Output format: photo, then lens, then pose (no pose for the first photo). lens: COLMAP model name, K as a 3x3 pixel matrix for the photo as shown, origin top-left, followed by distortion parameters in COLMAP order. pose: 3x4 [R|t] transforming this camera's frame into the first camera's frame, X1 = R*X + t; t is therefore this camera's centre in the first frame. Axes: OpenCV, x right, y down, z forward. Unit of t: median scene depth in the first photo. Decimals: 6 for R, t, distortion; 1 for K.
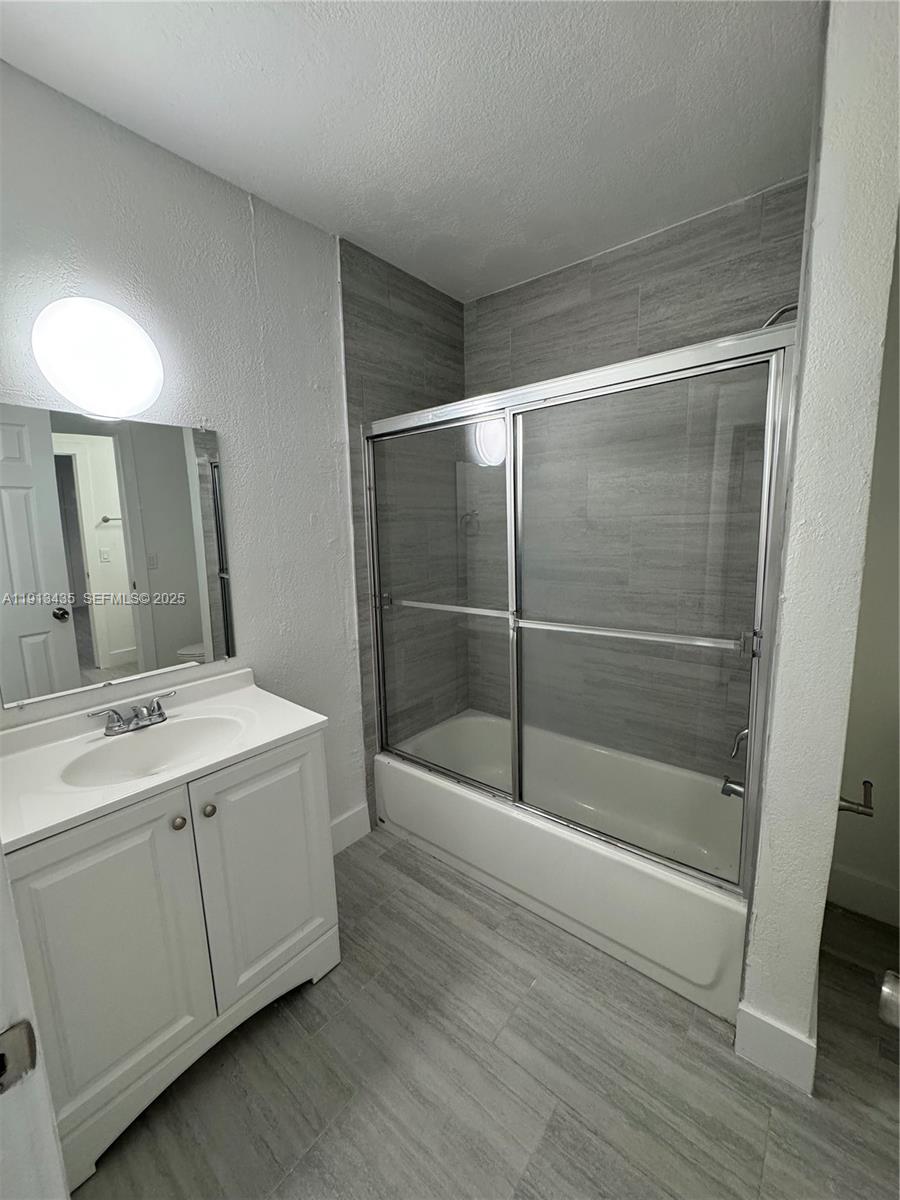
lens RADIAL K [[486.1, 0, 450.0], [0, 486.1, 600.0], [0, 0, 1]] dist [-0.000354, -0.000340]
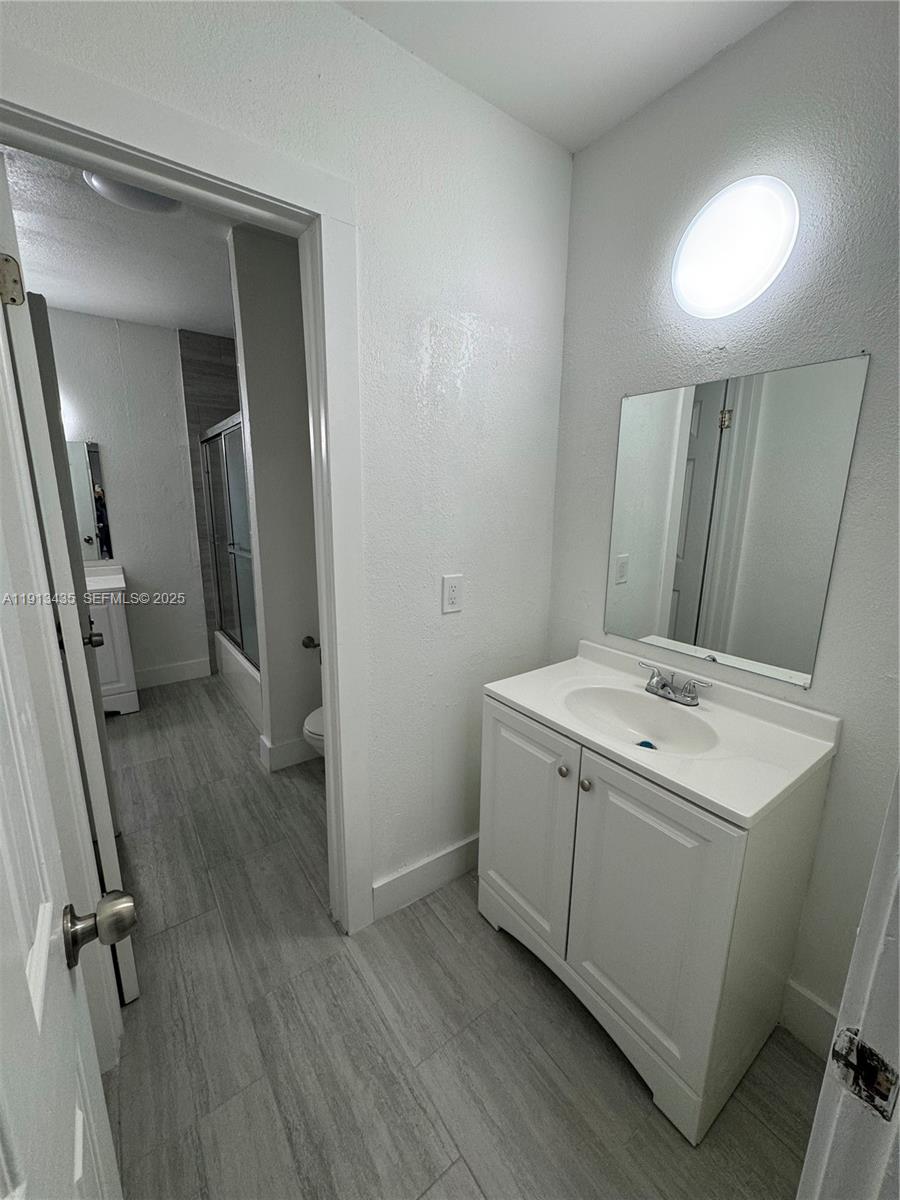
lens RADIAL K [[486.1, 0, 450.0], [0, 486.1, 600.0], [0, 0, 1]] dist [-0.000354, -0.000340]
pose [[-0.231000, 0.244343, -0.941773, 0.378493], [-0.141086, 0.949309, 0.280904, -0.155356], [0.962670, 0.197759, -0.184817, 0.757507]]
